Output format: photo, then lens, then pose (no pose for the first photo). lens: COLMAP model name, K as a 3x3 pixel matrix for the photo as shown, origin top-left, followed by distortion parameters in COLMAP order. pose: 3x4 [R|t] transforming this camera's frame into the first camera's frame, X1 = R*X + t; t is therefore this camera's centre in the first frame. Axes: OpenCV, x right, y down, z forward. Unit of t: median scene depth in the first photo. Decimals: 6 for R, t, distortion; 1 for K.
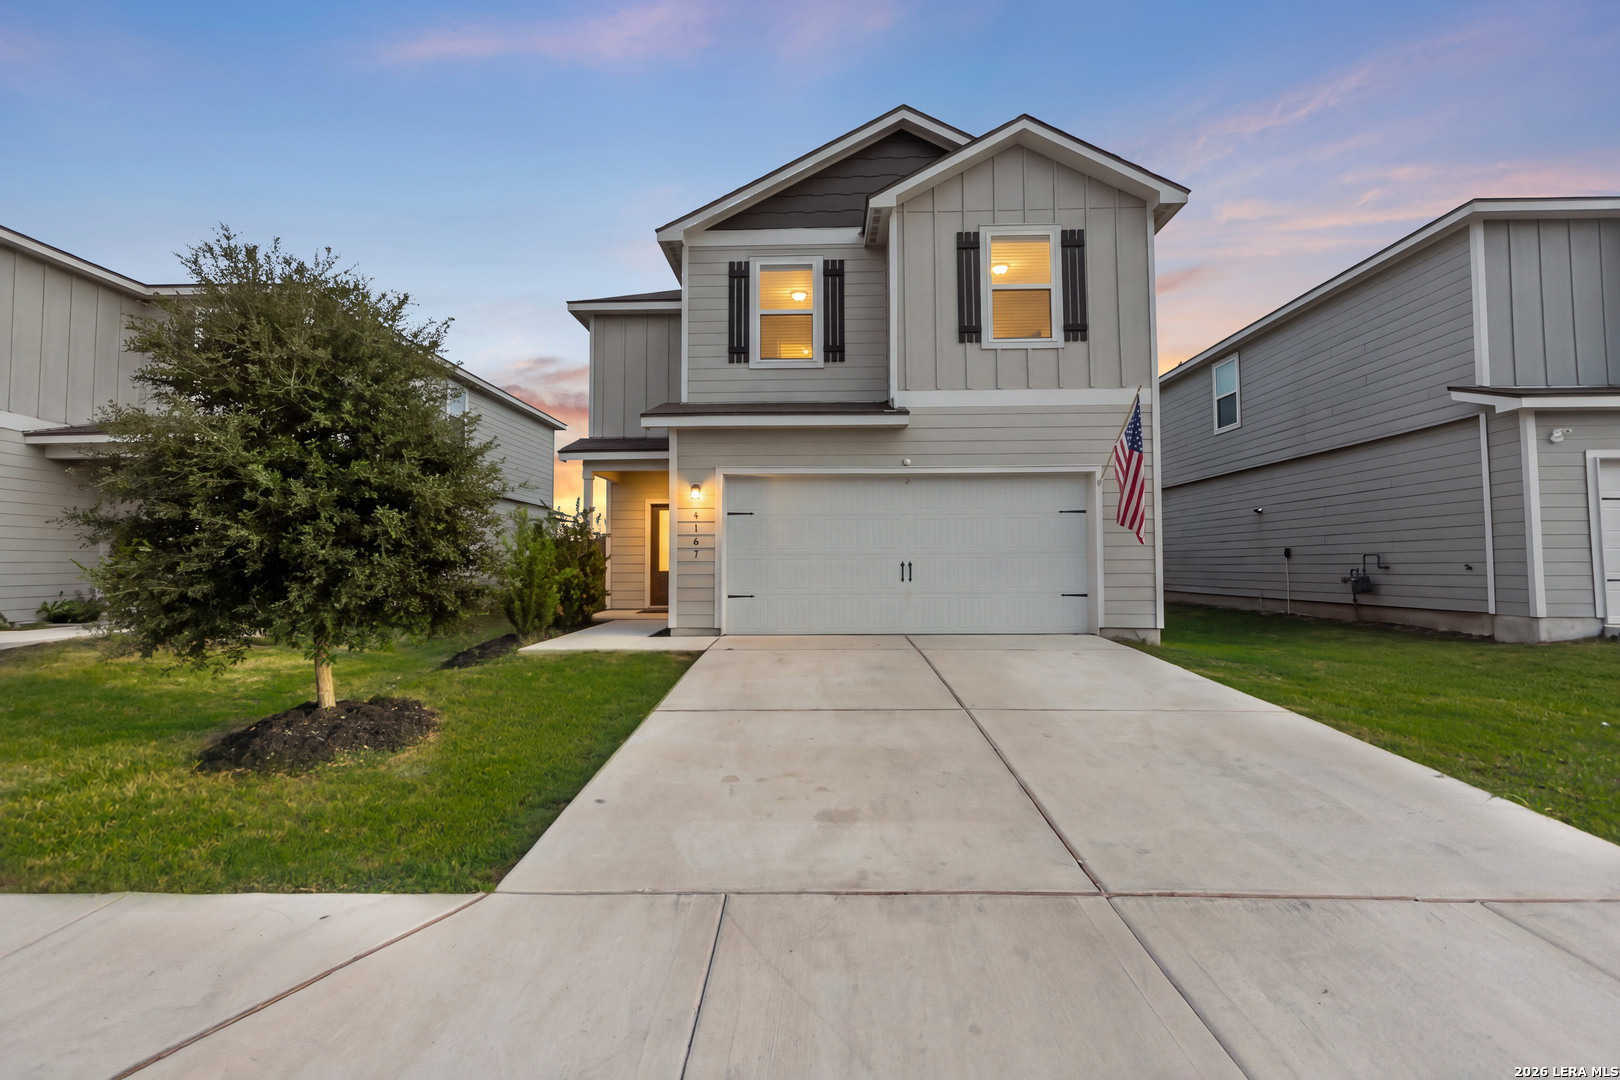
lens RADIAL K [[742.2, 0, 812.6], [0, 742.2, 541.0], [0, 0, 1]] dist [0.003415, -0.001372]
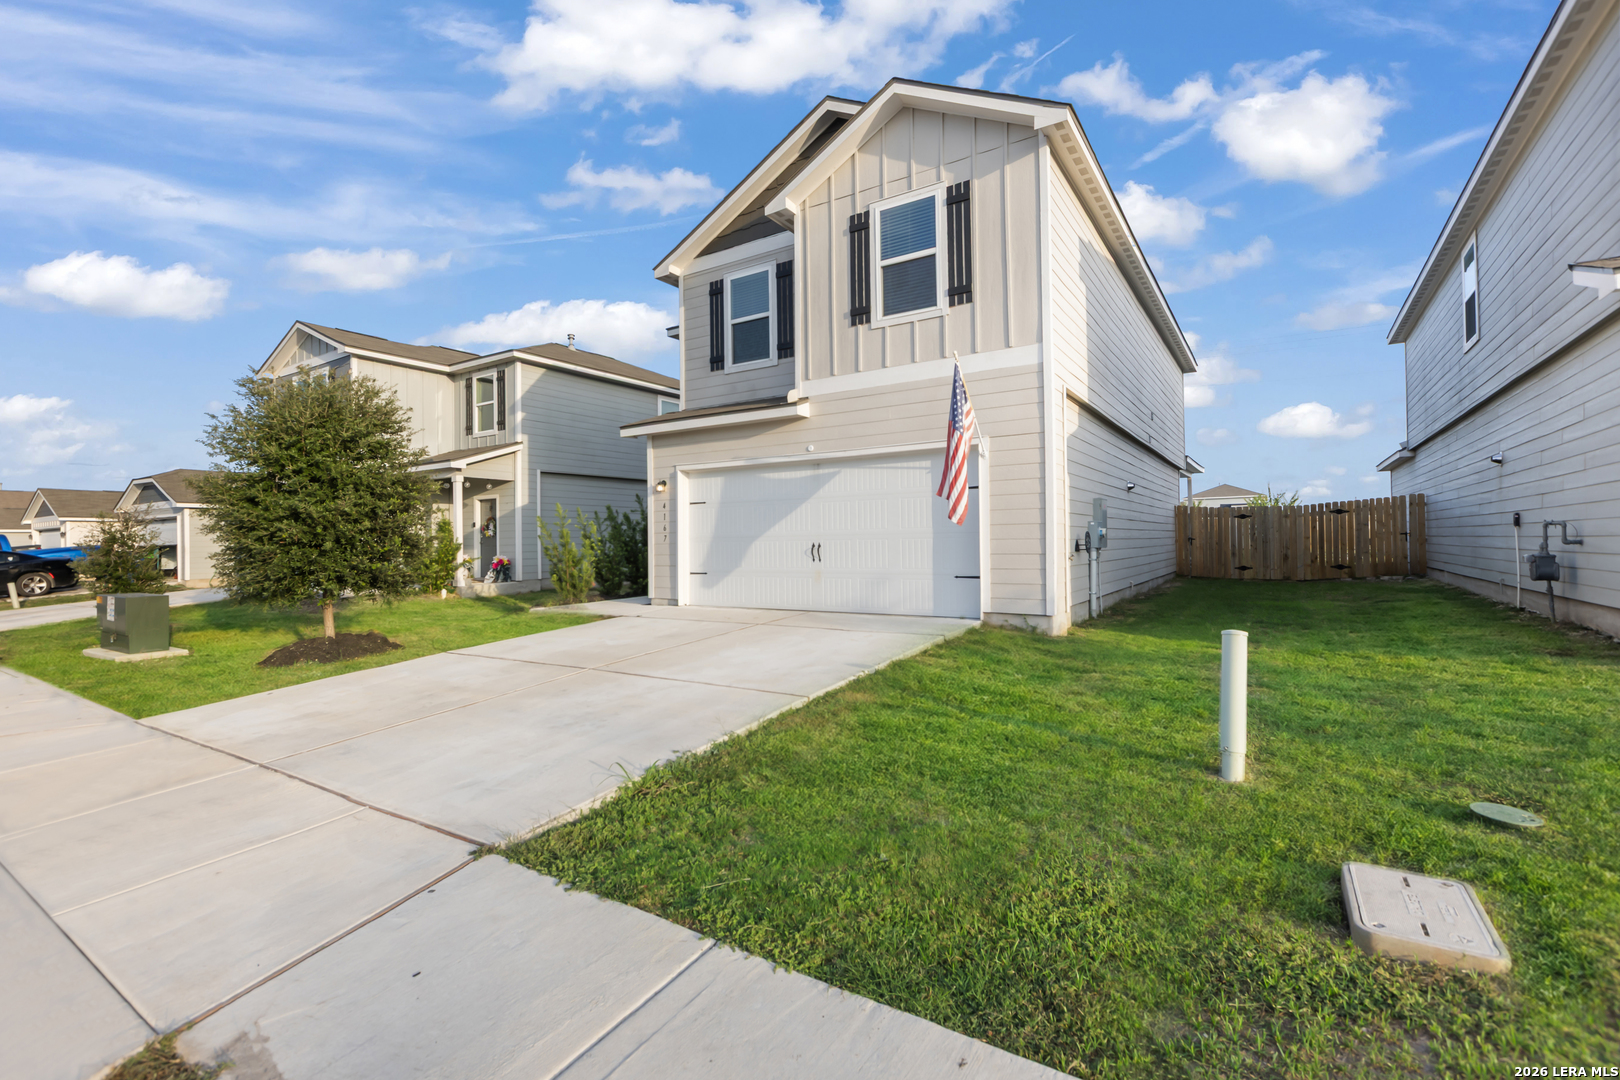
lens RADIAL K [[742.2, 0, 794.5], [0, 742.2, 537.9], [0, 0, 1]] dist [0.003415, -0.001372]
pose [[0.844223, -0.011514, -0.535868, 0.665852], [0.030477, 0.999183, 0.026546, -0.008412], [0.535125, -0.038743, 0.843884, 0.093123]]
